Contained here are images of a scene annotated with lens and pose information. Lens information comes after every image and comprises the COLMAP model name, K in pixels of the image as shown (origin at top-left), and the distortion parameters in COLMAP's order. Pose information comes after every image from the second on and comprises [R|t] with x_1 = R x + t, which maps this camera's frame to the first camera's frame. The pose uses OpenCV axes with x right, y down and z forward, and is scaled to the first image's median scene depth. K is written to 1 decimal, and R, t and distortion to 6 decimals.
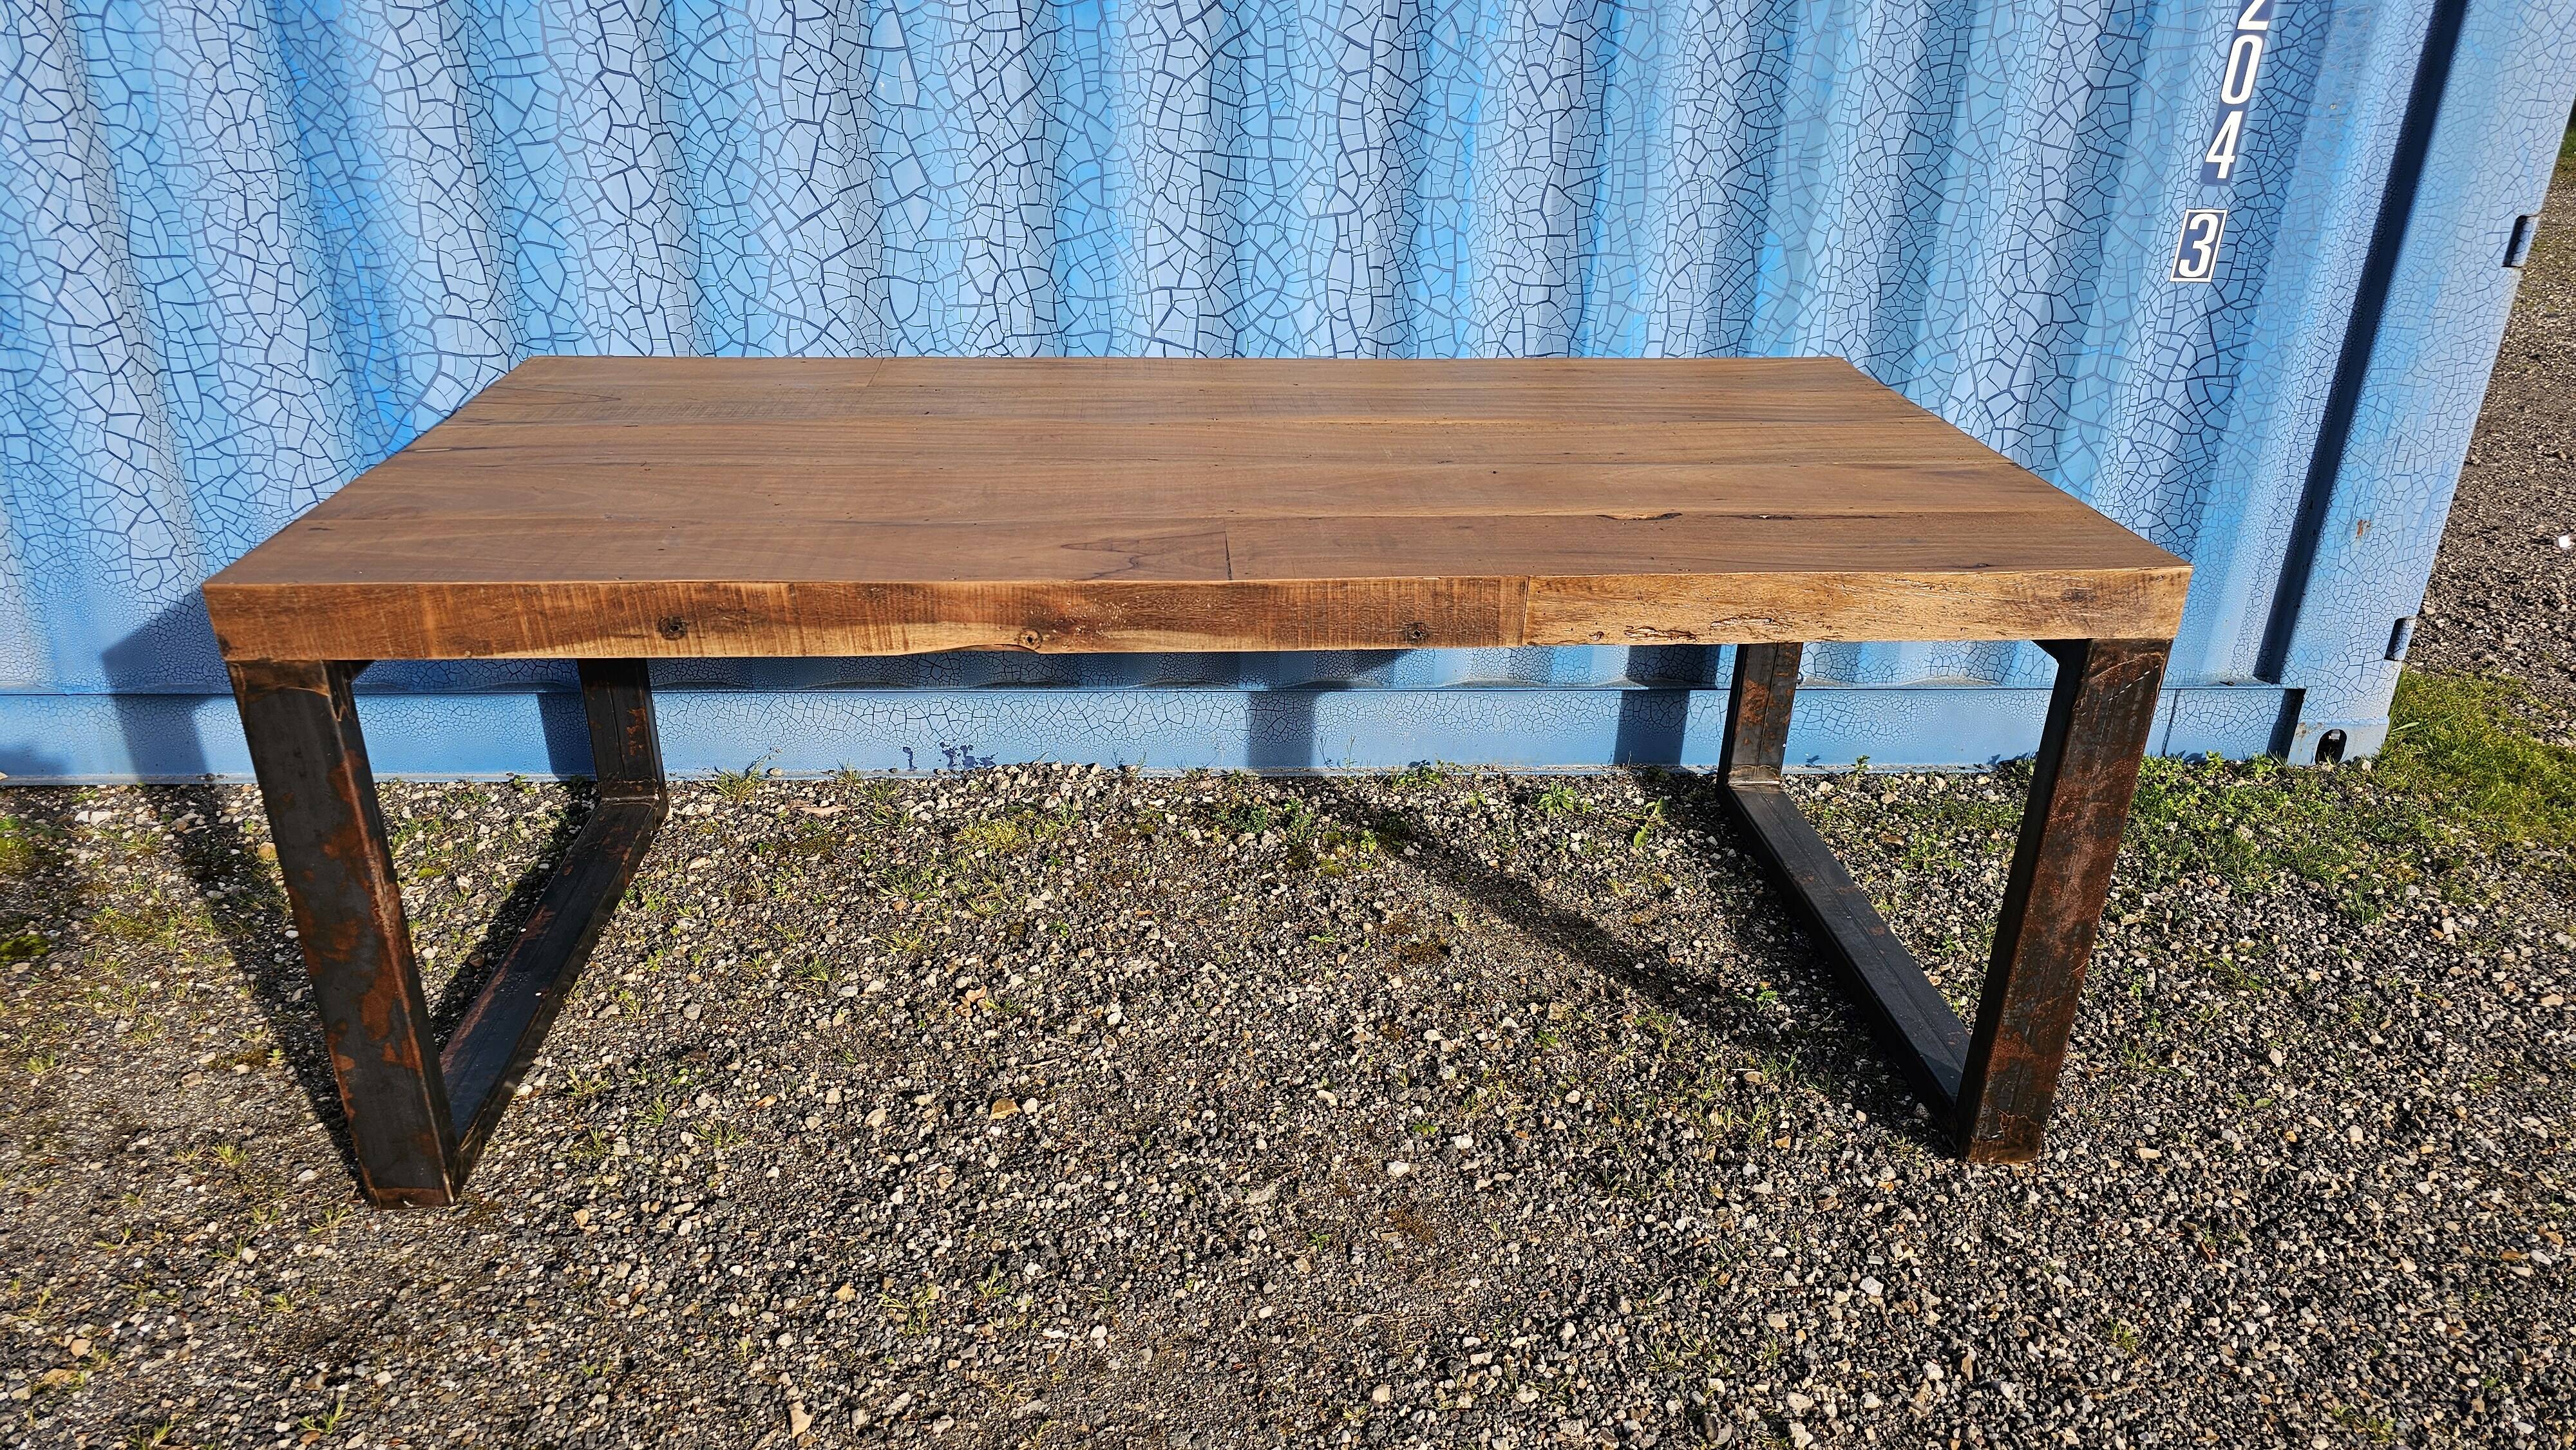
lens RADIAL K [[1748.0, 0, 1262.1], [0, 1748.0, 718.2], [0, 0, 1]] dist [0.056326, -0.052911]
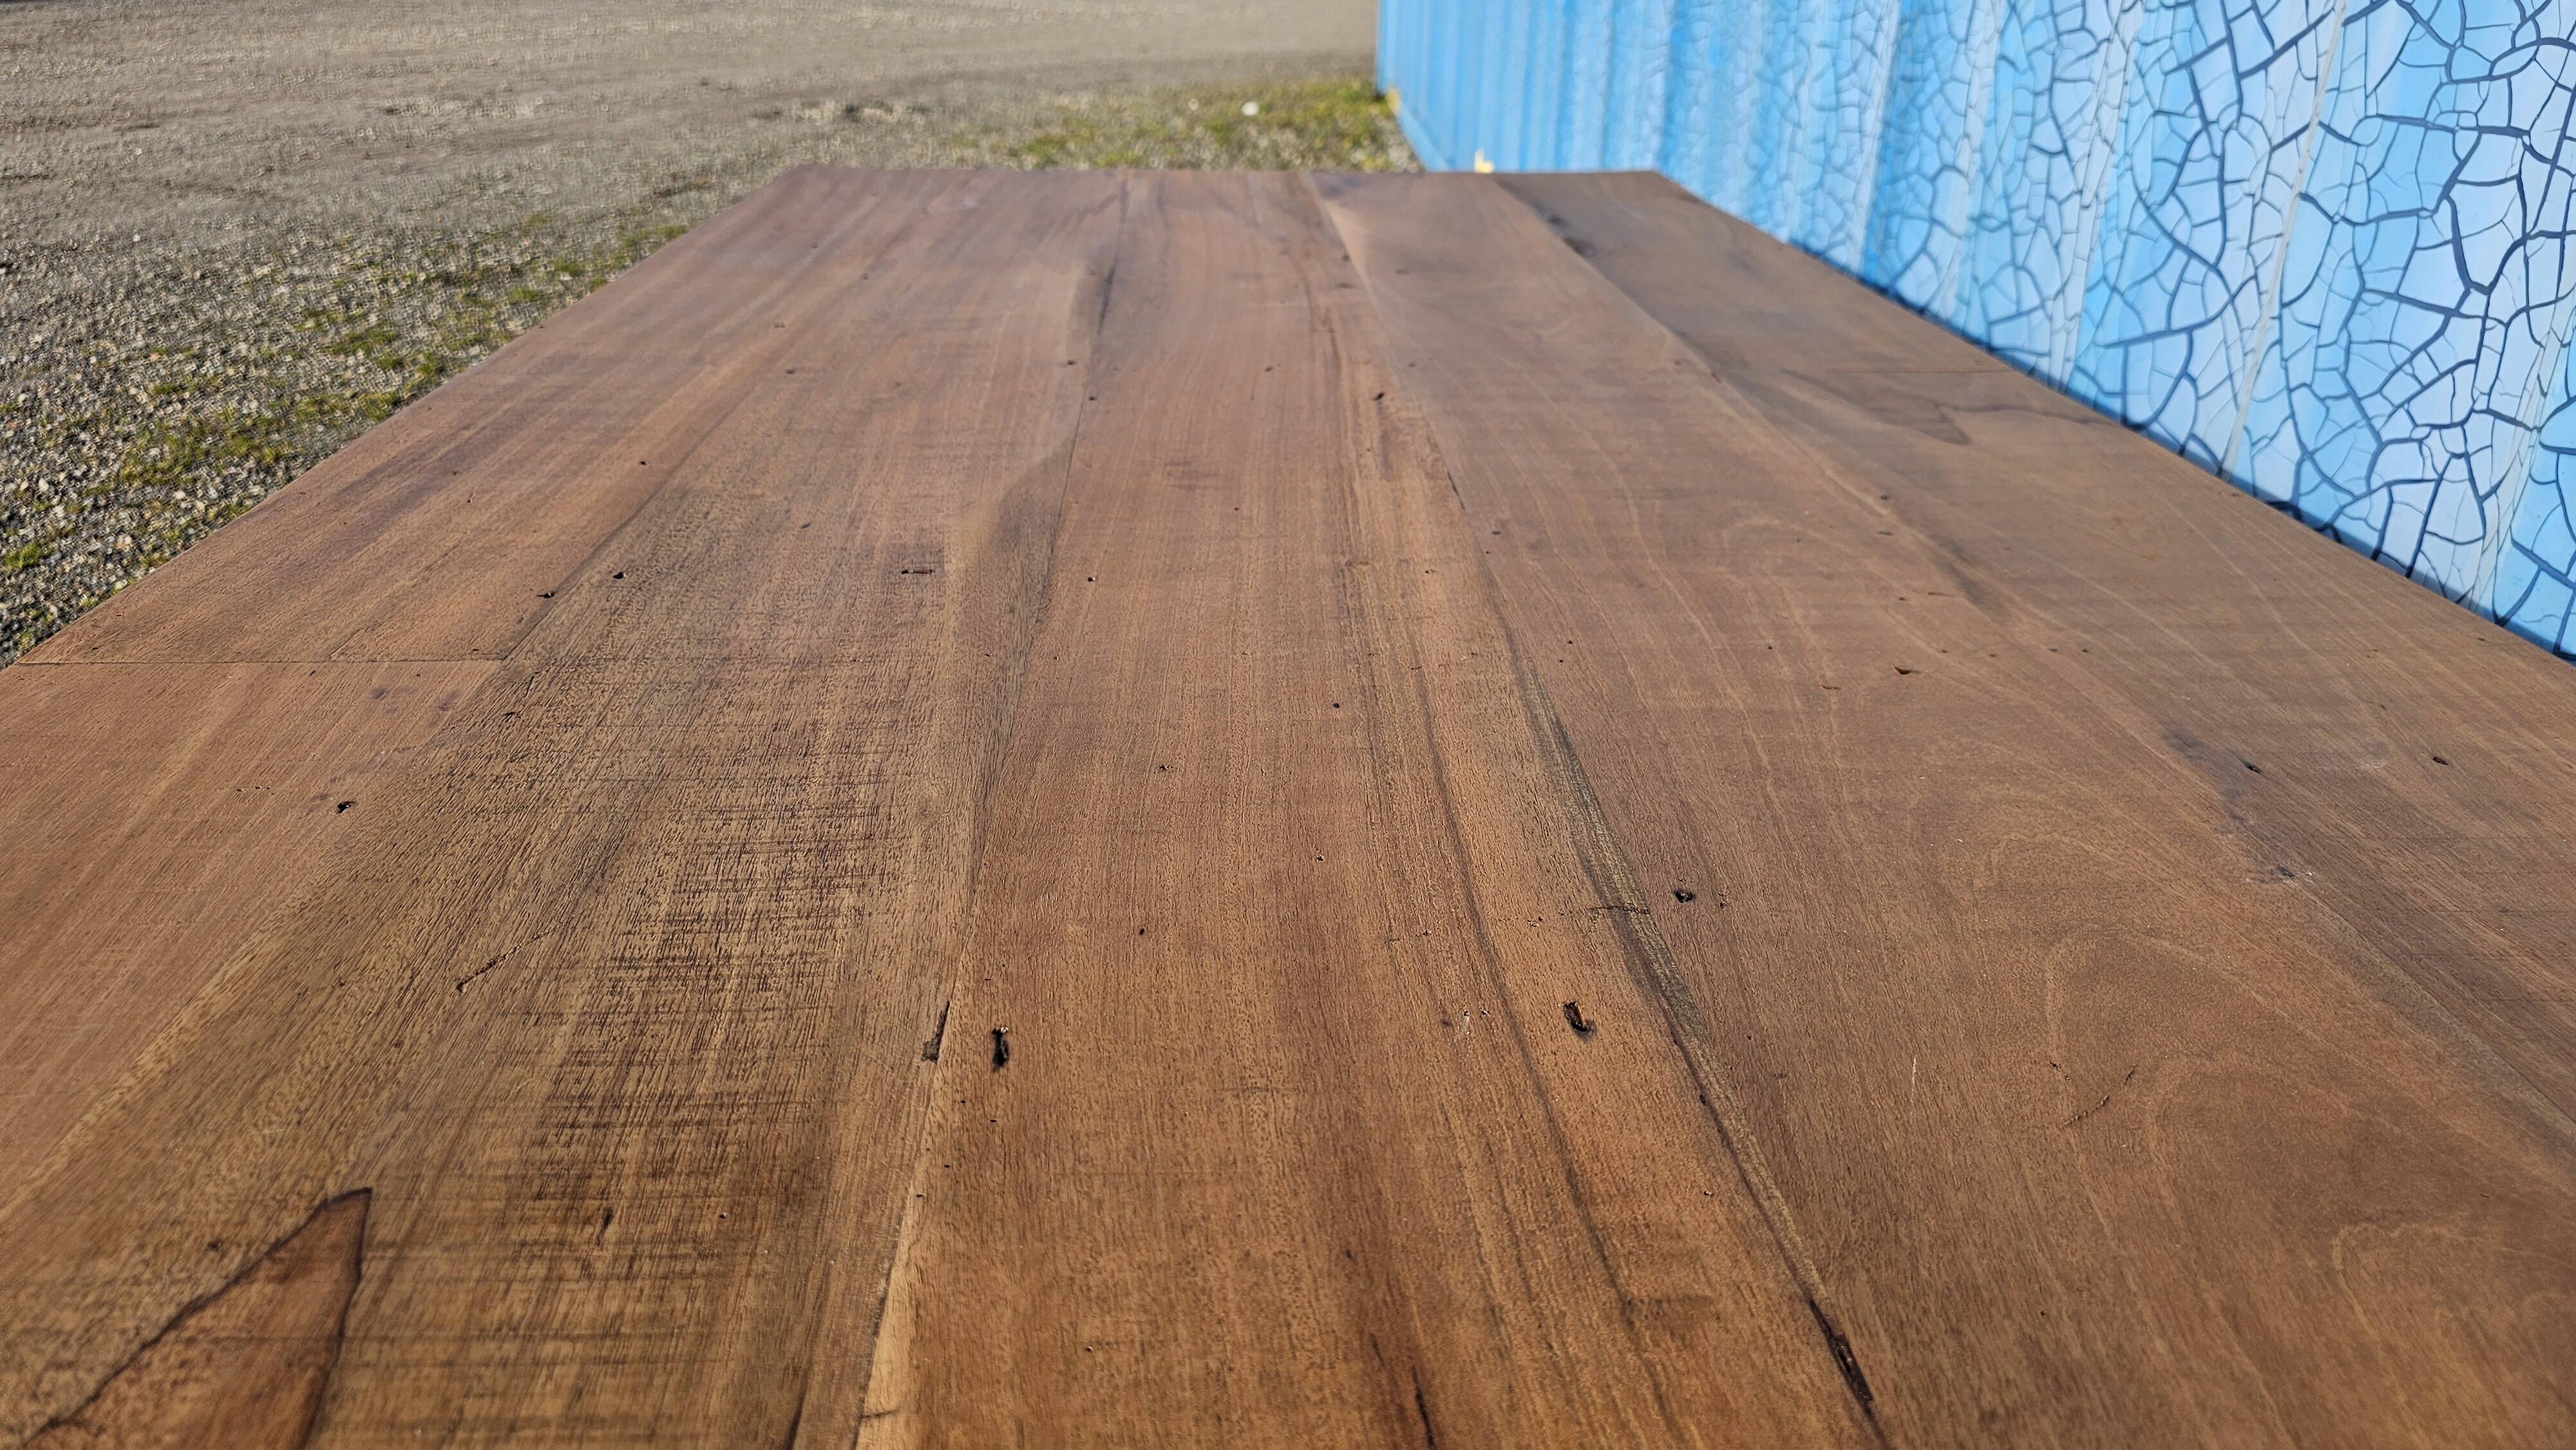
lens RADIAL K [[1748.0, 0, 1253.5], [0, 1748.0, 699.7], [0, 0, 1]] dist [0.056326, -0.052911]
pose [[-0.057403, 0.397883, -0.915639, 0.238951], [-0.407268, 0.828034, 0.385347, -0.213107], [0.911503, 0.395031, 0.114513, 0.773252]]
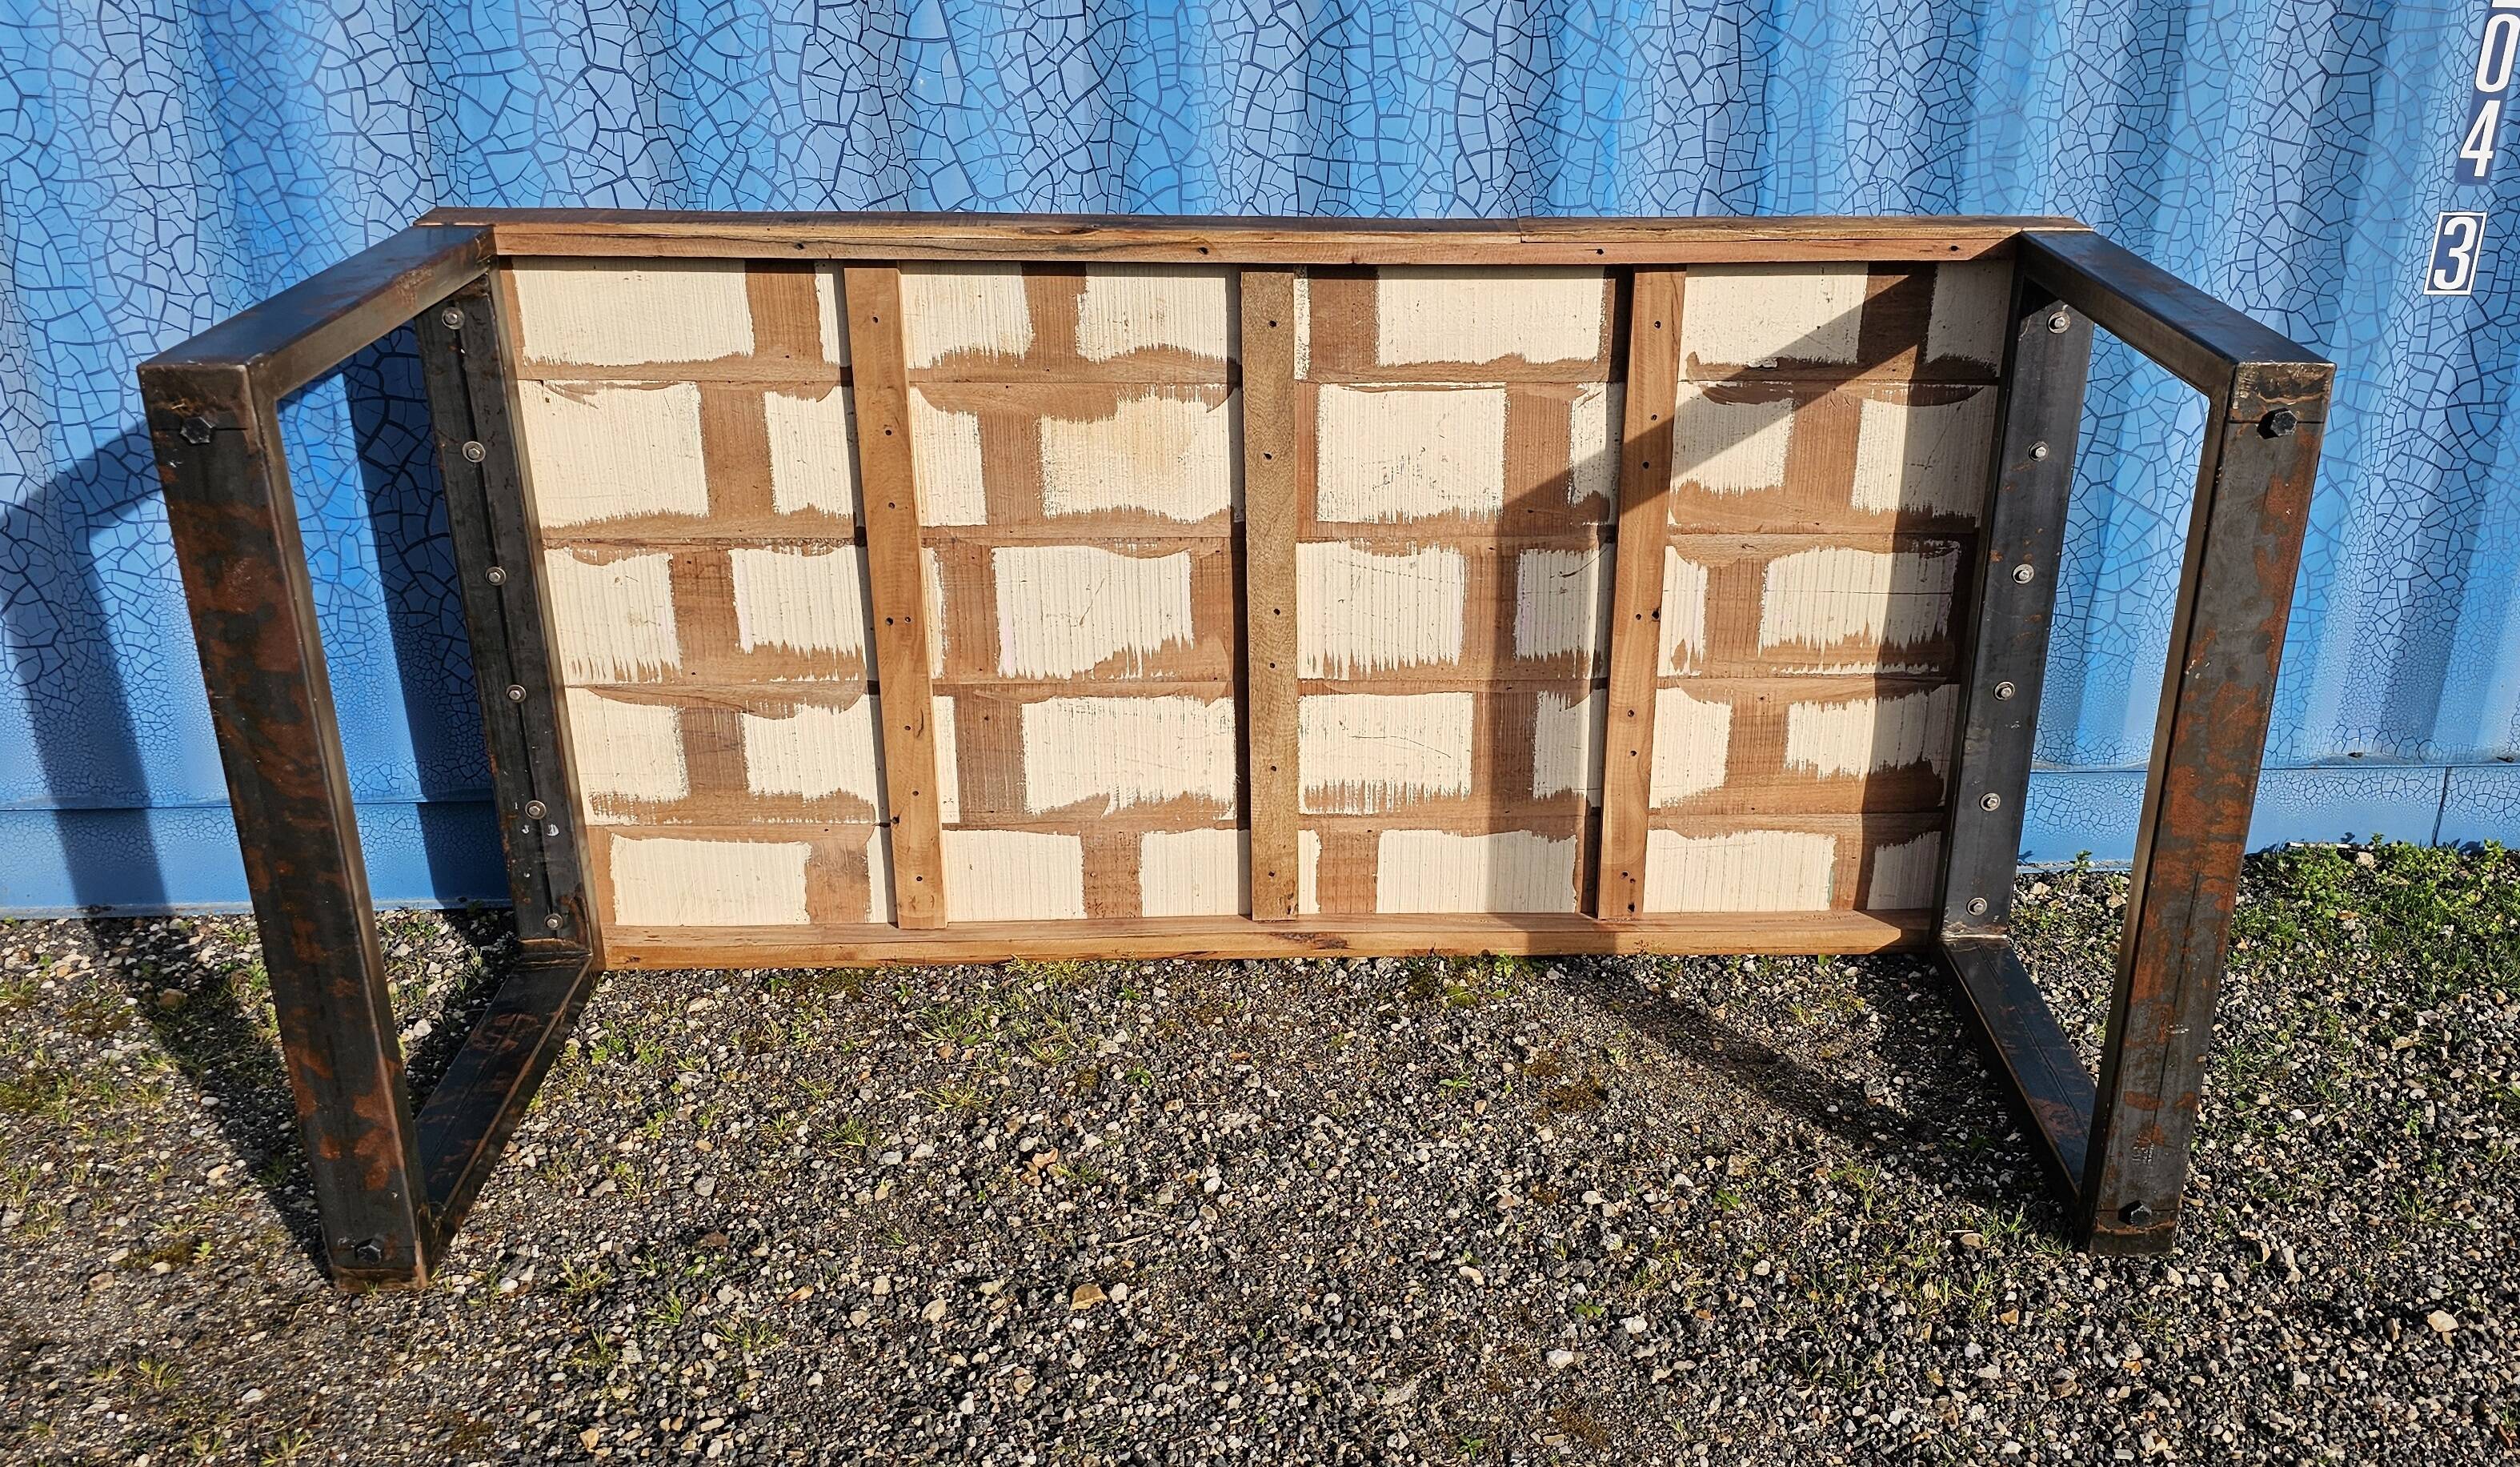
lens RADIAL K [[2171.6, 0, 1385.5], [0, 2171.6, 715.1], [0, 0, 1]] dist [0.063678, -0.068518]
pose [[0.999501, -0.013623, 0.028486, -0.025135], [0.014671, 0.999211, -0.036895, -0.011652], [-0.027961, 0.037295, 0.998913, -0.045786]]
